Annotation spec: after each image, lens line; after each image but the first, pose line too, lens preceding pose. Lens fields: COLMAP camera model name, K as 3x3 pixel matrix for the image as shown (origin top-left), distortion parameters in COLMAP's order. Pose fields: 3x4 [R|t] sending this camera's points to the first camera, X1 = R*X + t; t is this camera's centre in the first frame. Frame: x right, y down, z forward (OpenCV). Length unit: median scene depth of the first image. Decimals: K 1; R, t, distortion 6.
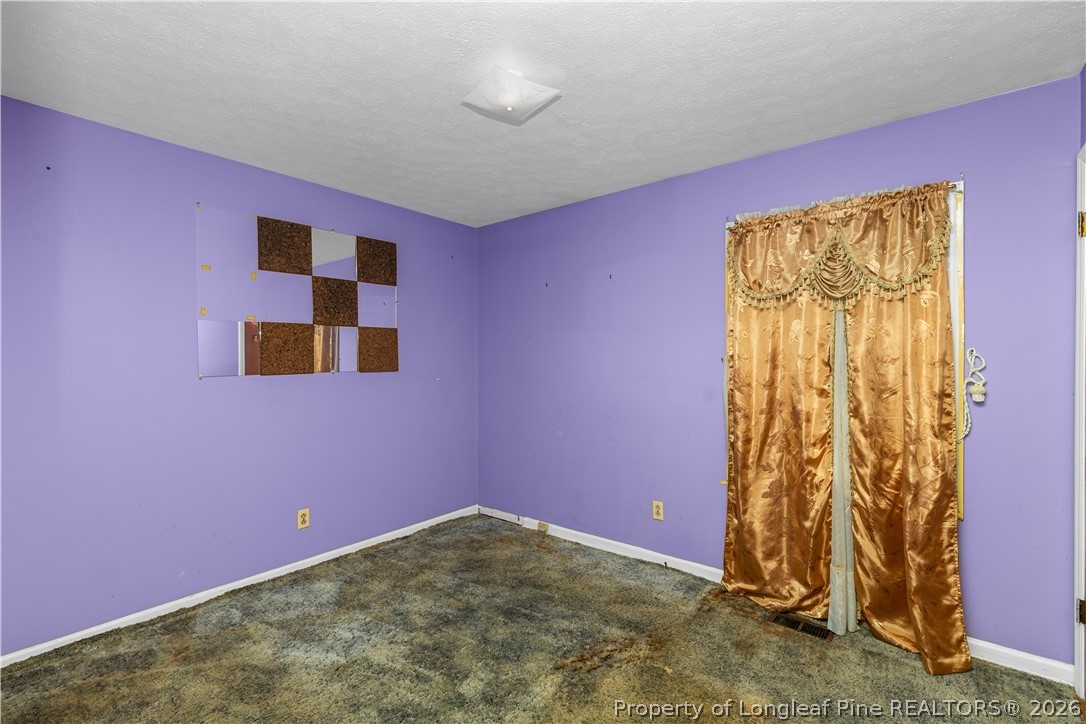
lens RADIAL K [[491.6, 0, 543.0], [0, 491.6, 362.0], [0, 0, 1]] dist [-0.000189, -0.000022]
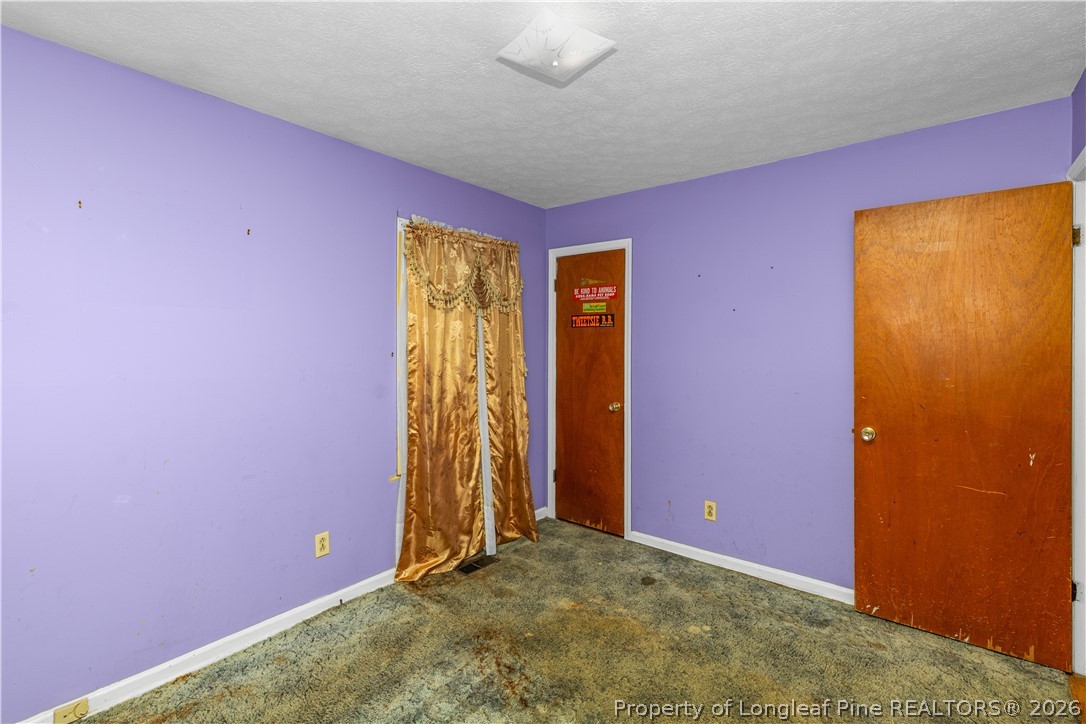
lens RADIAL K [[487.4, 0, 542.8], [0, 487.4, 346.1], [0, 0, 1]] dist [-0.000150, -0.000042]
pose [[-0.019350, 0.008414, 0.999777, -0.661519], [0.007431, 0.999938, -0.008272, -0.010859], [-0.999785, 0.007270, -0.019411, 0.768229]]
